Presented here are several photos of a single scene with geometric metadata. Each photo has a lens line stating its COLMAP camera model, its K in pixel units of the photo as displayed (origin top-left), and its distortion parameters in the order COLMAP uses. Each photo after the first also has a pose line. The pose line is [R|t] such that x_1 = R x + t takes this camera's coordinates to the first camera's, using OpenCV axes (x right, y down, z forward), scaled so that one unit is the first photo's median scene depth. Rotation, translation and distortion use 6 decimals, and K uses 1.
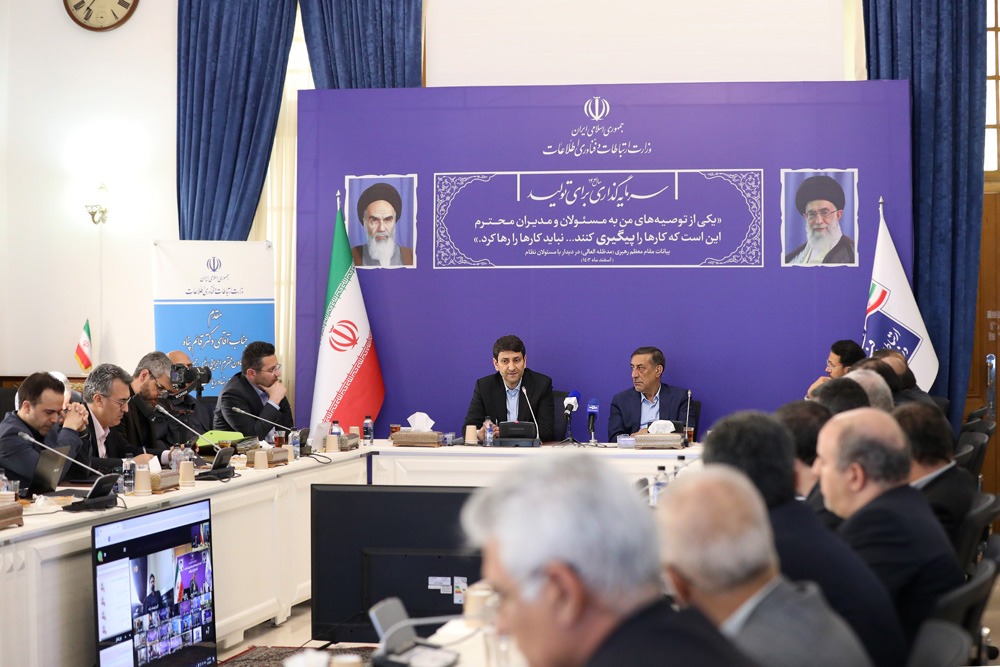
lens RADIAL K [[2250.2, 0, 500.0], [0, 2250.2, 333.5], [0, 0, 1]] dist [-0.041378, -0.663813]
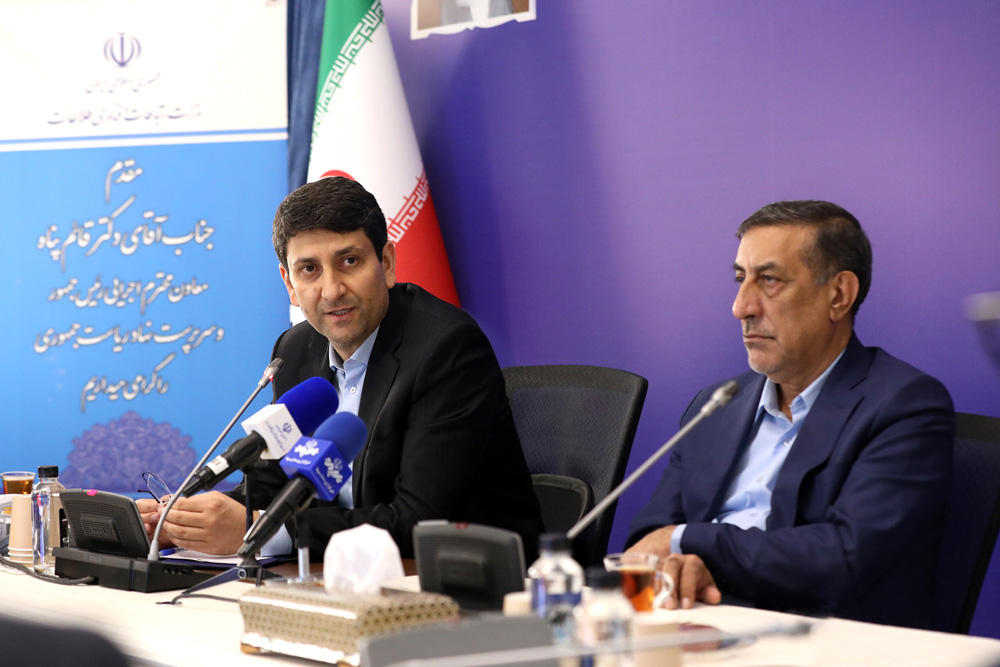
lens RADIAL K [[2306.4, 0, 500.0], [0, 2306.4, 333.5], [0, 0, 1]] dist [-0.070965, -0.496248]
pose [[0.792771, -0.003845, -0.609507, 0.189478], [0.024502, 0.999373, 0.025564, 0.012584], [0.609027, -0.035200, 0.792368, 0.715158]]
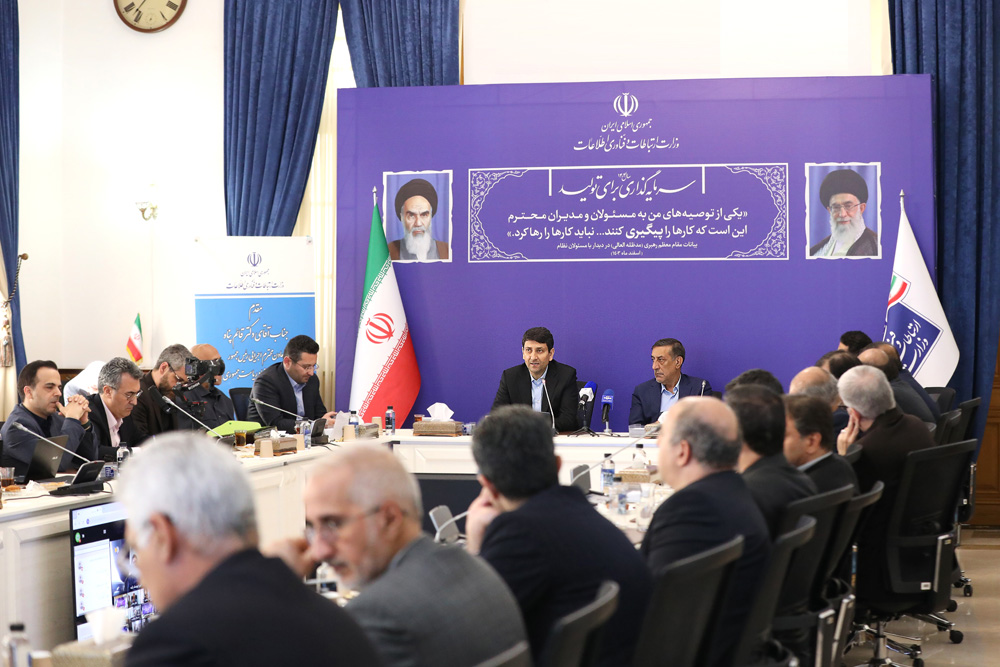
lens RADIAL K [[2306.4, 0, 500.0], [0, 2306.4, 333.5], [0, 0, 1]] dist [-0.070965, -0.496248]
pose [[0.998041, -0.002629, -0.062507, 0.051355], [0.002928, 0.999985, 0.004696, -0.001461], [0.062493, -0.004870, 0.998033, -0.045673]]
